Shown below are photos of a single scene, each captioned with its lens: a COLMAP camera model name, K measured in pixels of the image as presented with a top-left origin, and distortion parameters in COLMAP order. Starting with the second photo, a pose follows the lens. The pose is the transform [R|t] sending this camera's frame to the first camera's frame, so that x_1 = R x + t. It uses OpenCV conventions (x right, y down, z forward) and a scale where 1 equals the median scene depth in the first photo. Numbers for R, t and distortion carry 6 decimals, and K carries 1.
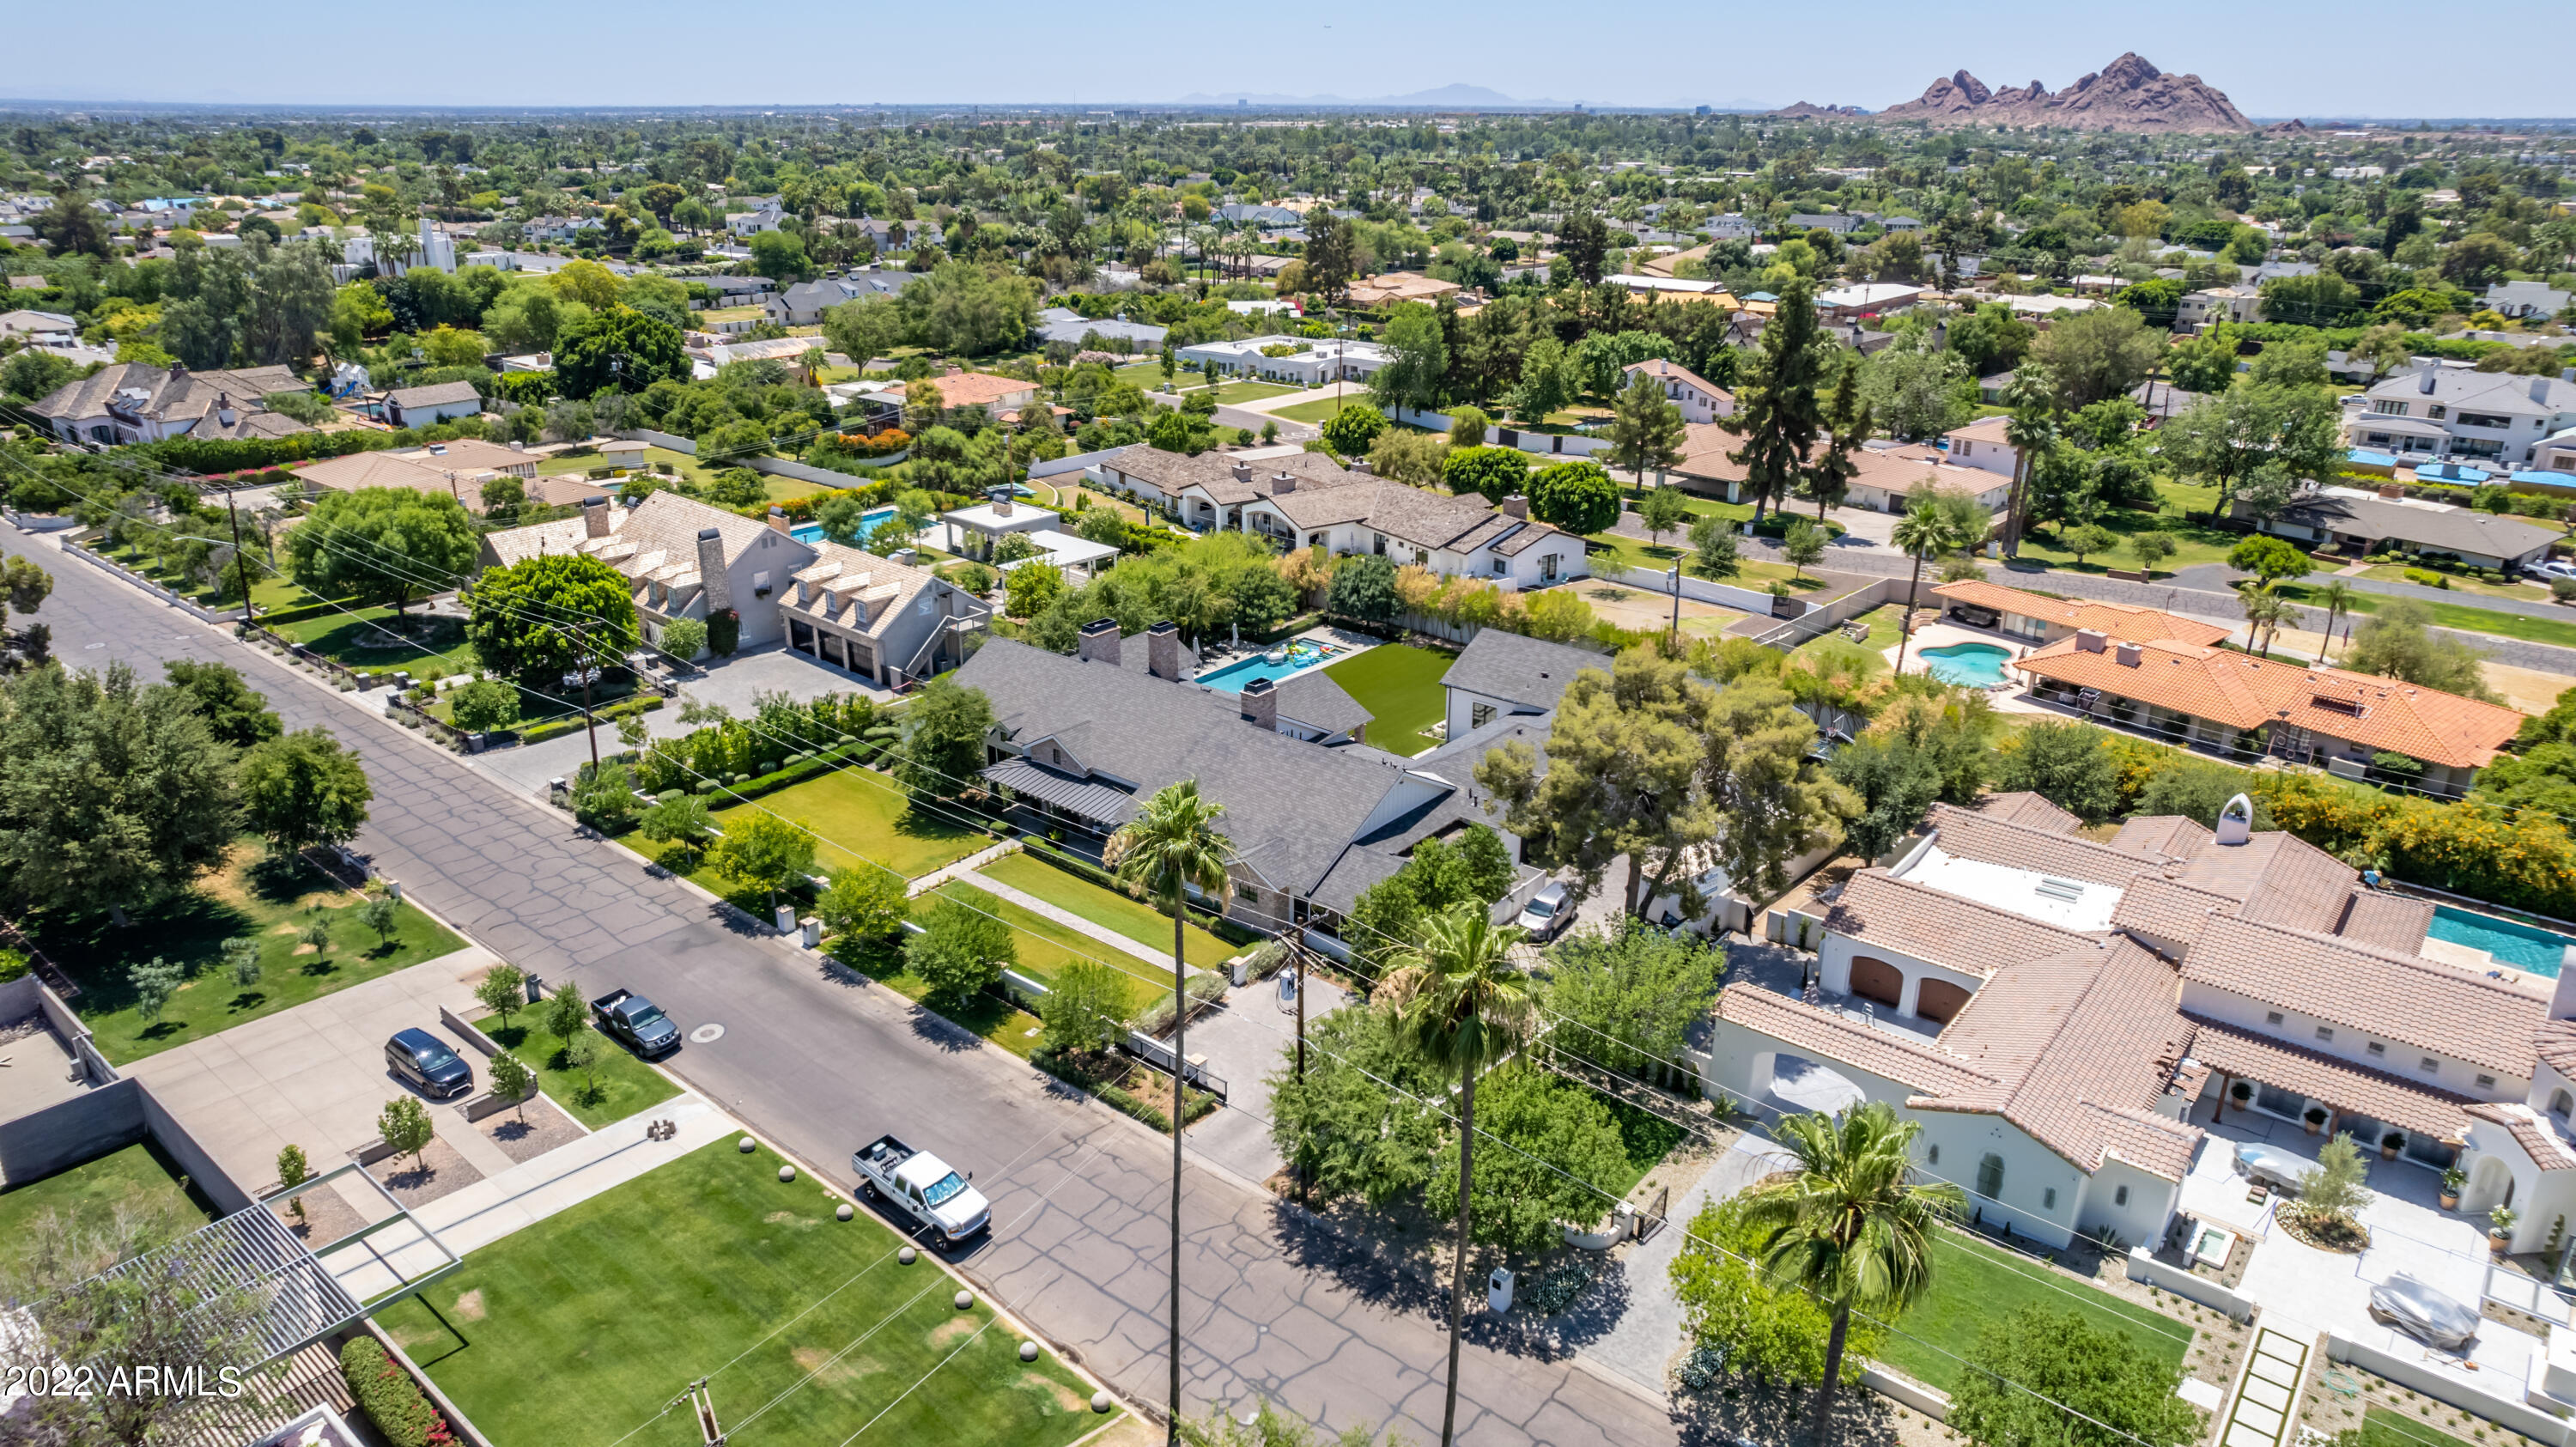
lens RADIAL K [[1643.2, 0, 1293.4], [0, 1643.2, 718.1], [0, 0, 1]] dist [-0.068402, 0.057459]
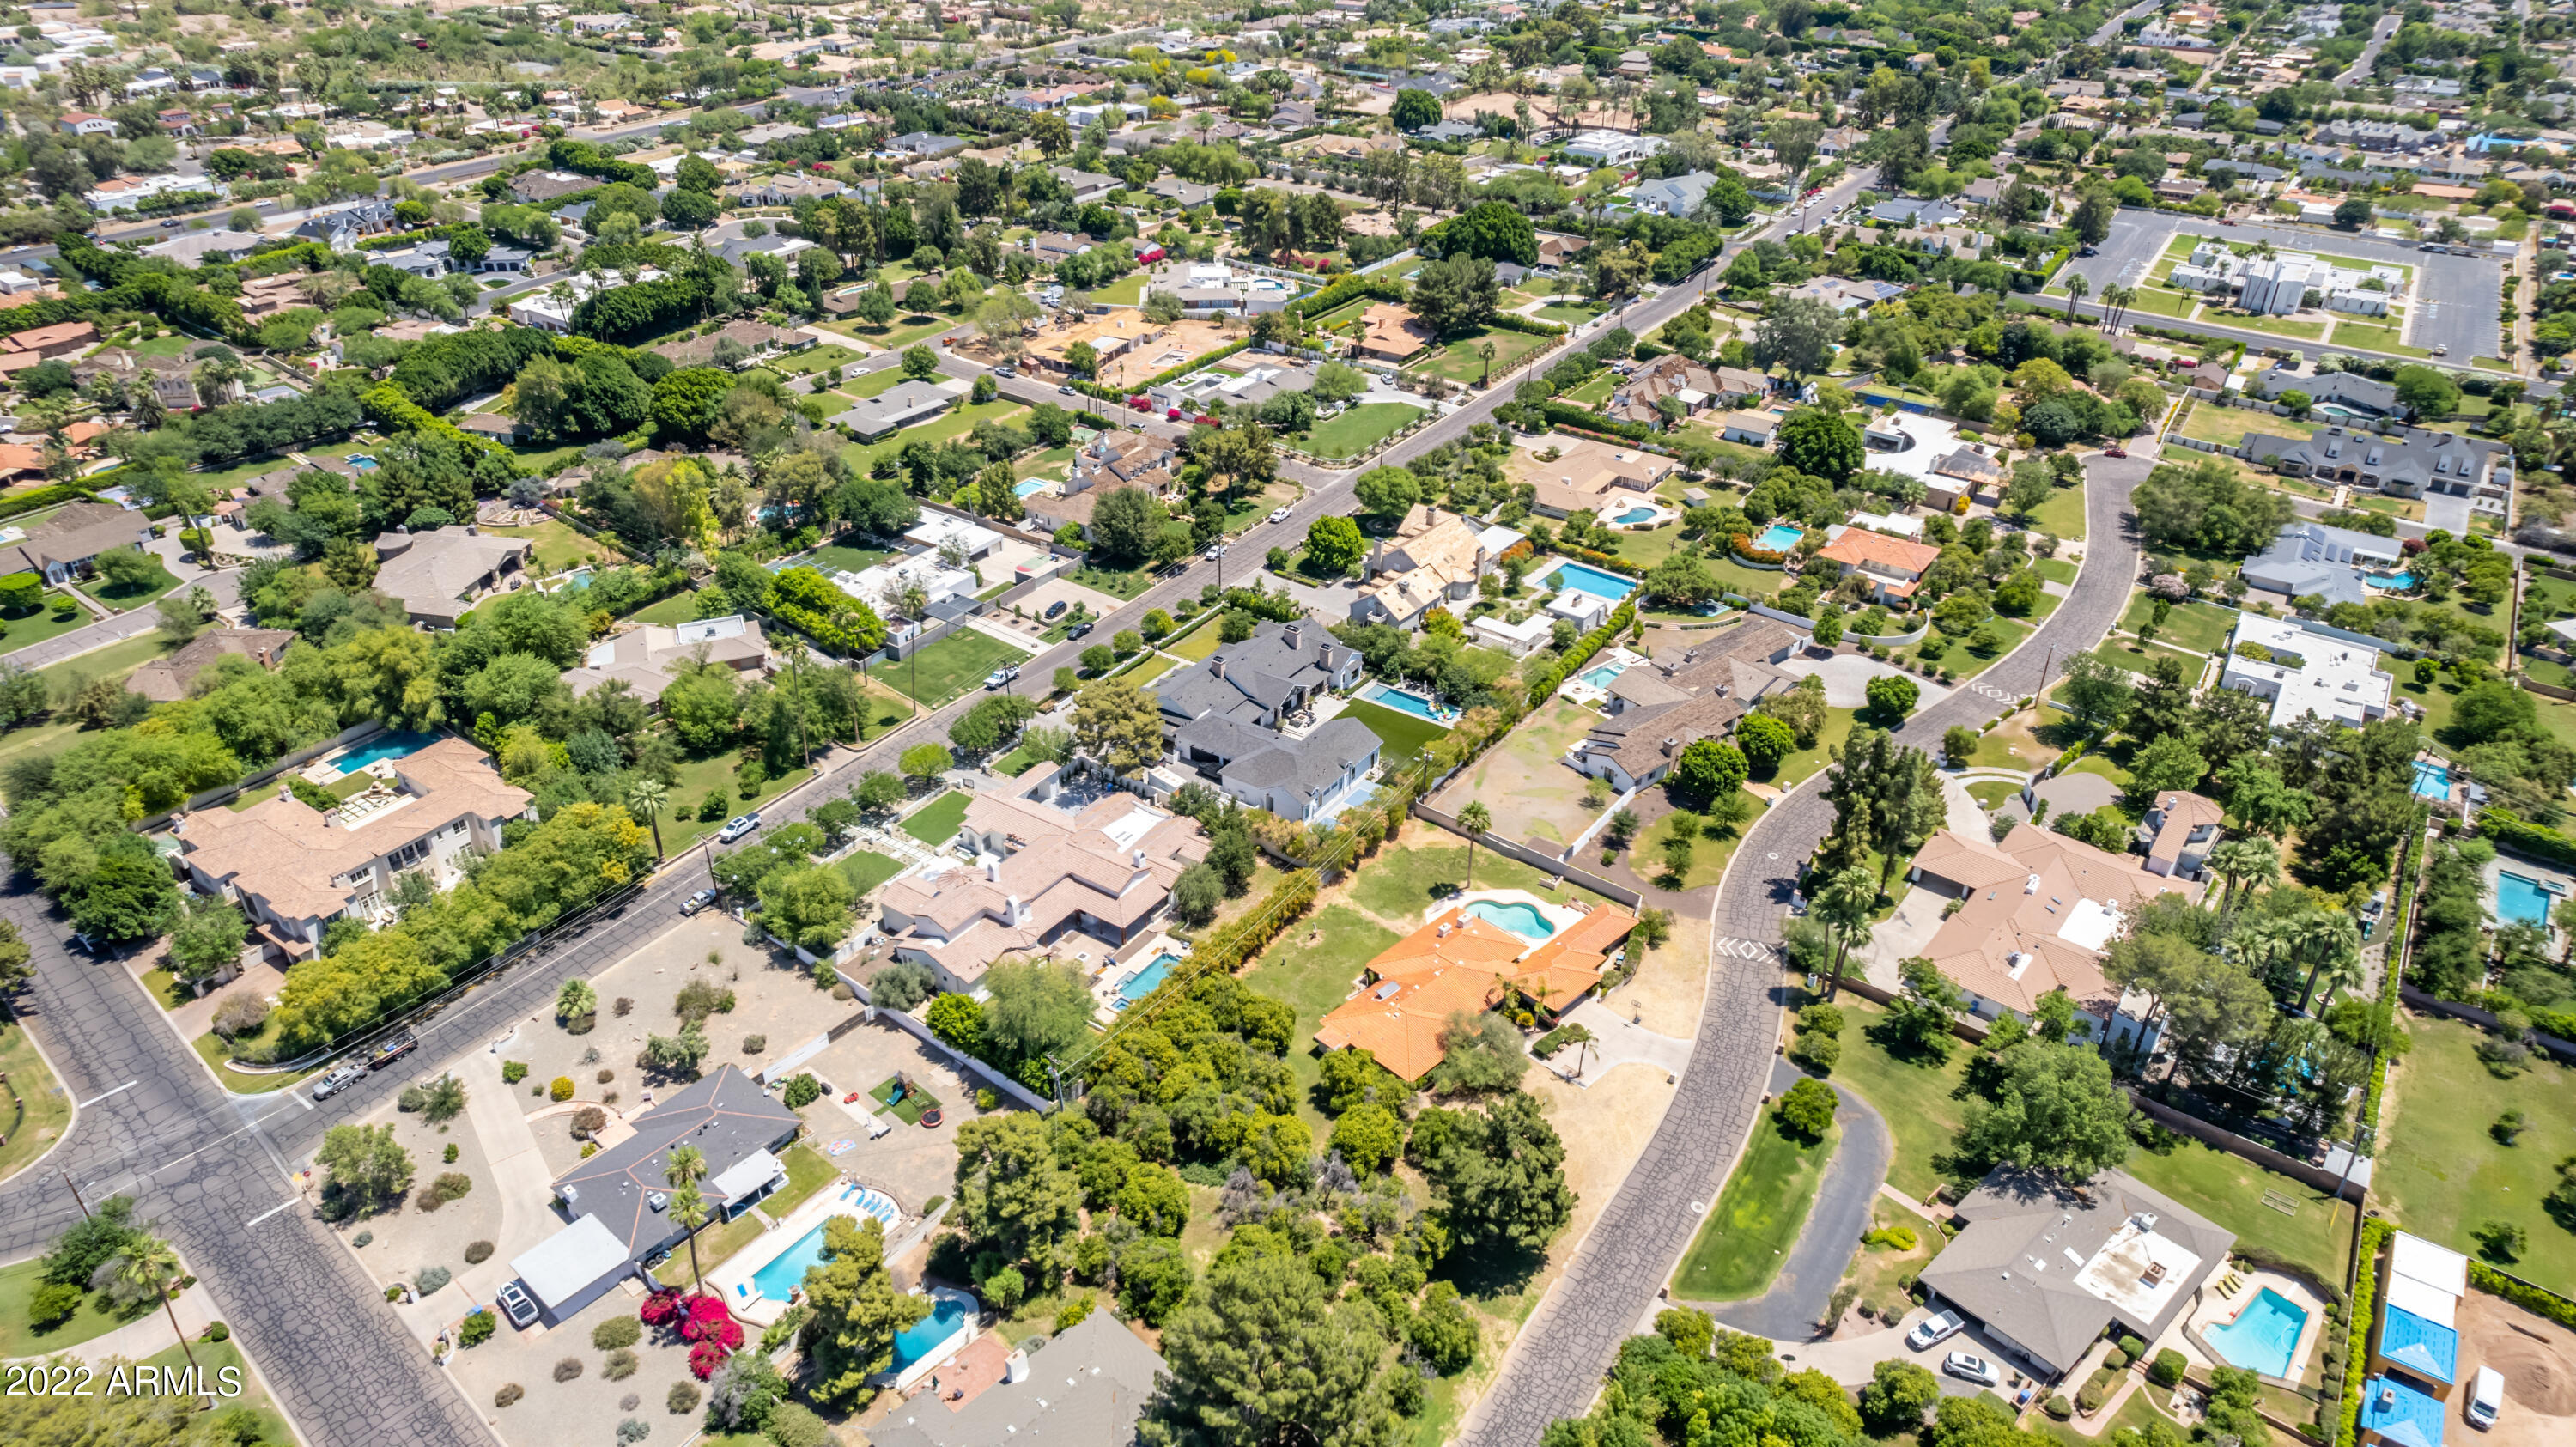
lens RADIAL K [[1643.2, 0, 1293.4], [0, 1643.2, 718.1], [0, 0, 1]] dist [-0.068402, 0.057459]
pose [[0.087511, 0.496004, -0.863899, 2.352646], [-0.355471, 0.825682, 0.438053, -1.156955], [0.930582, 0.268756, 0.248571, 0.442875]]
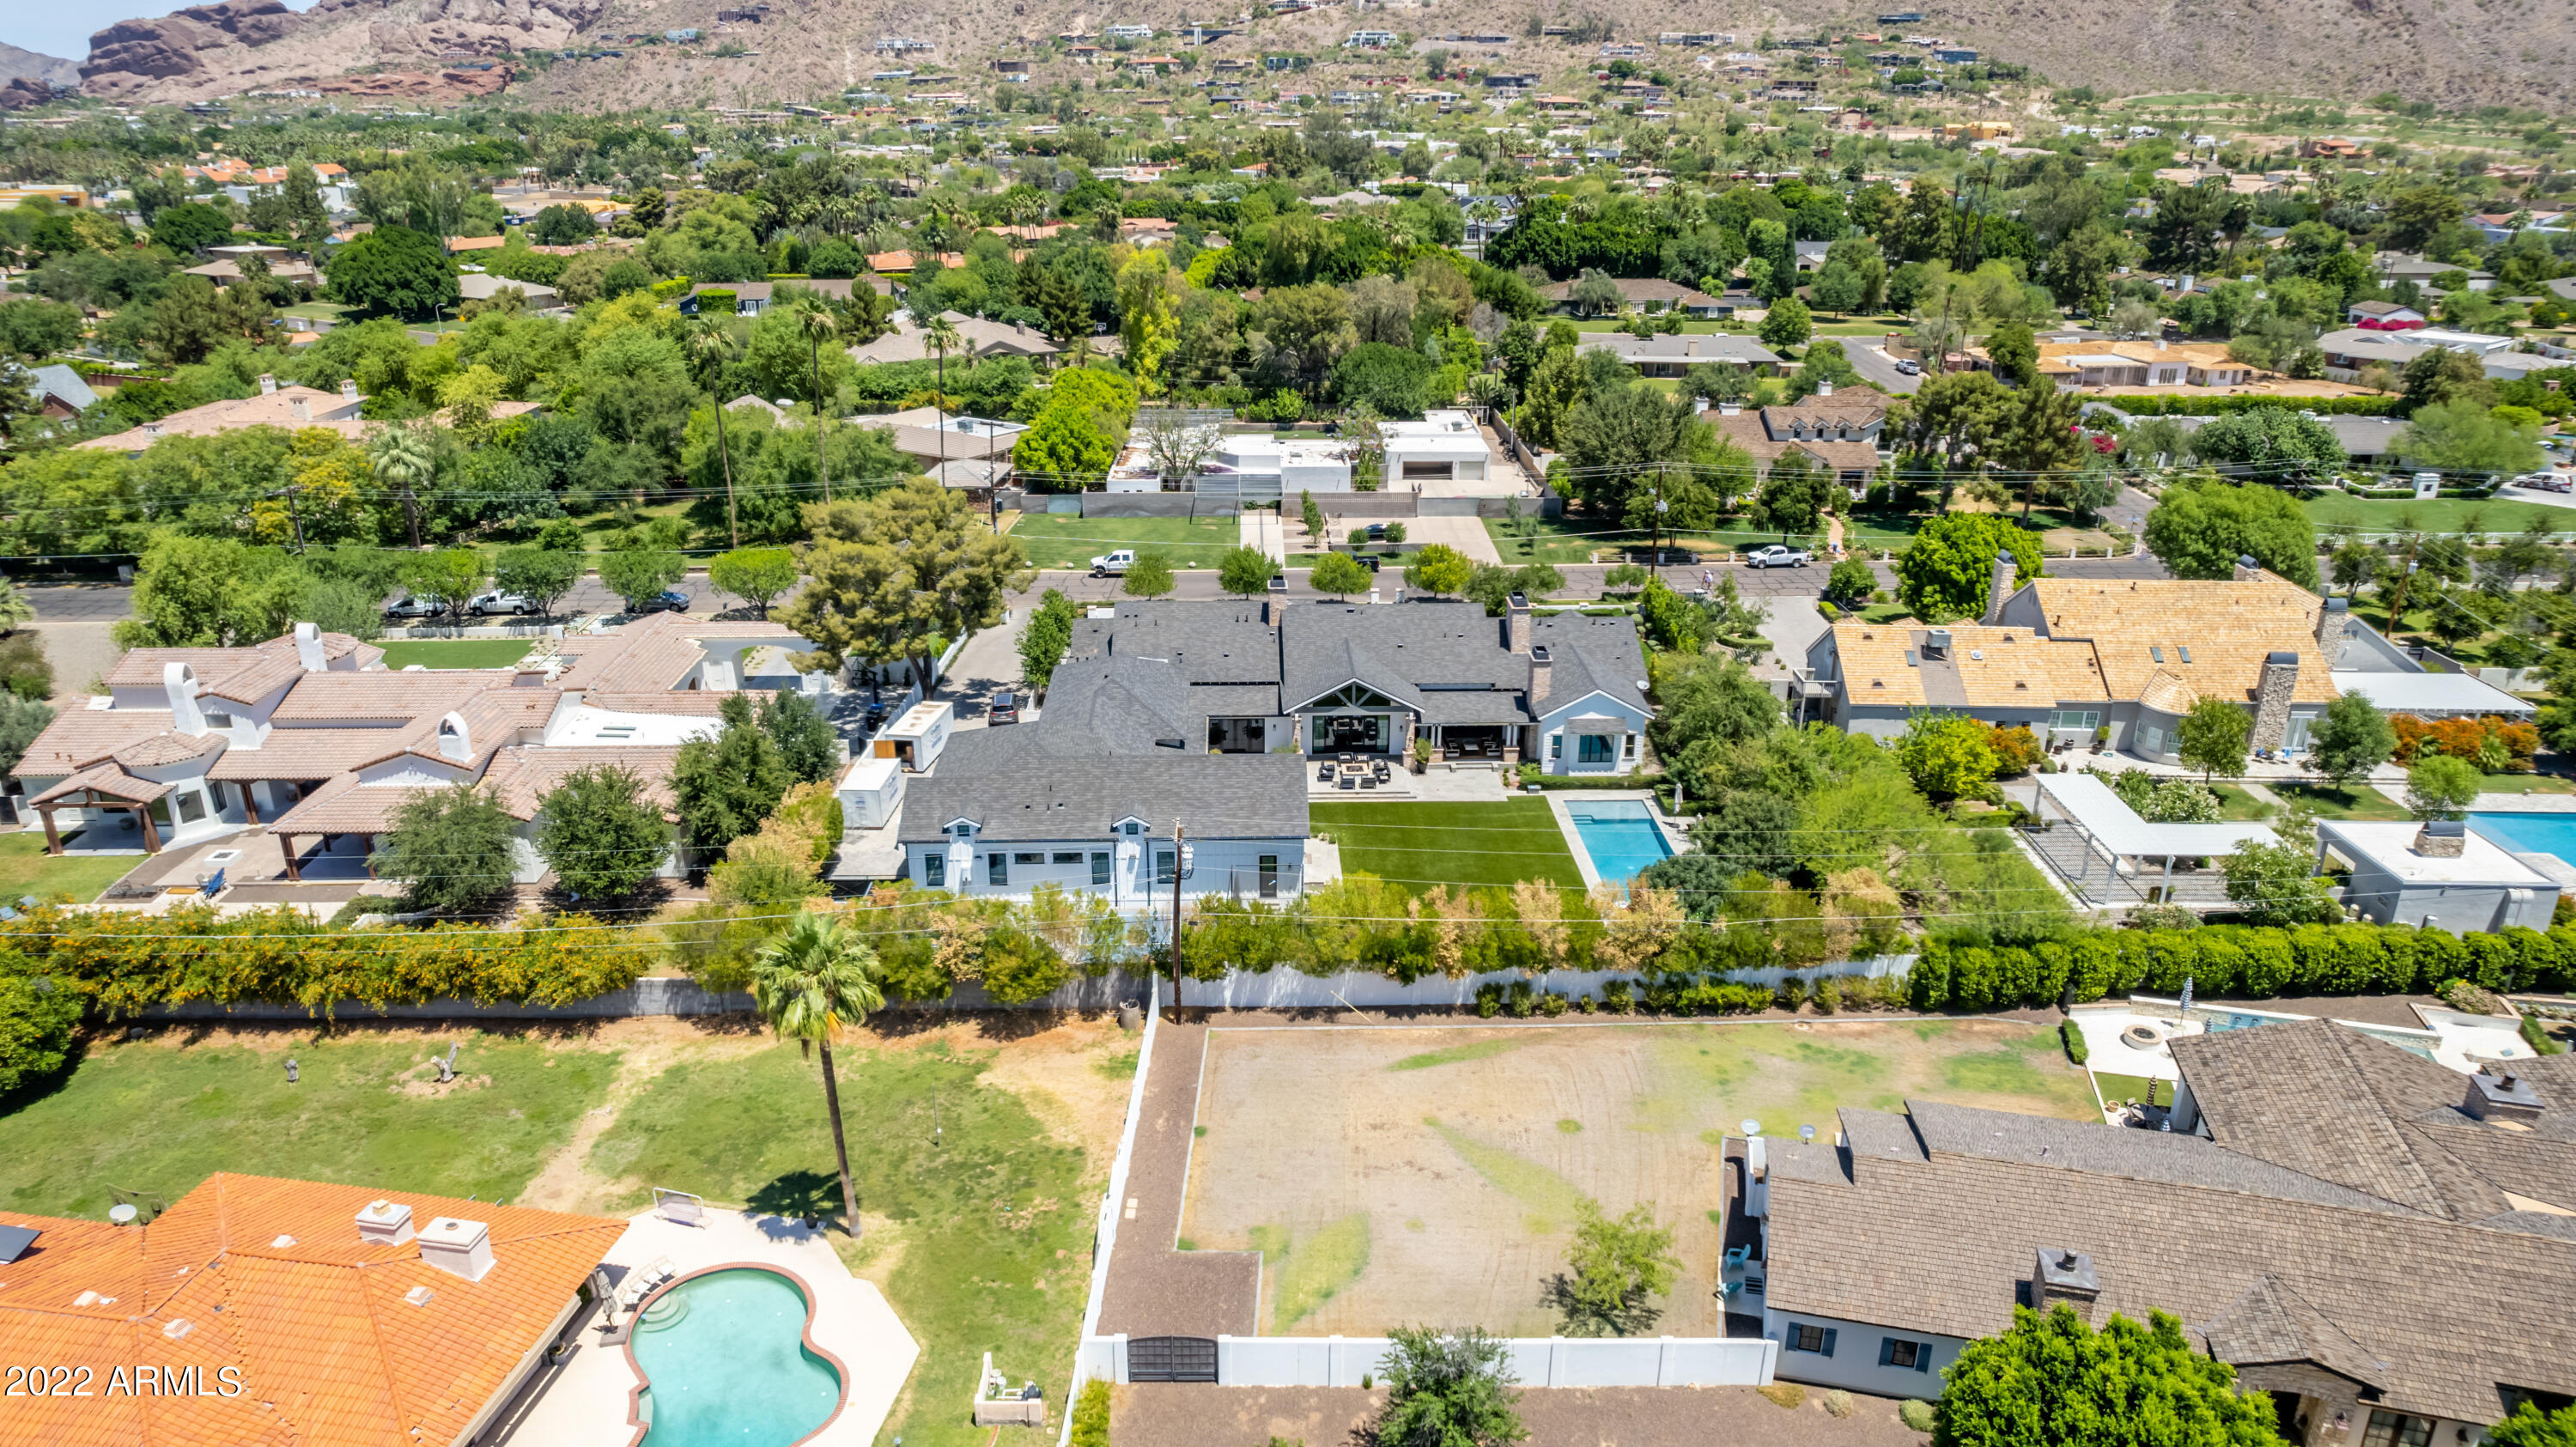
lens RADIAL K [[1643.2, 0, 1293.4], [0, 1643.2, 718.1], [0, 0, 1]] dist [-0.068402, 0.057459]
pose [[-0.750541, 0.224235, -0.621616, 0.716013], [-0.243354, 0.780773, 0.575475, -0.614423], [0.614383, 0.583191, -0.531434, 1.649887]]
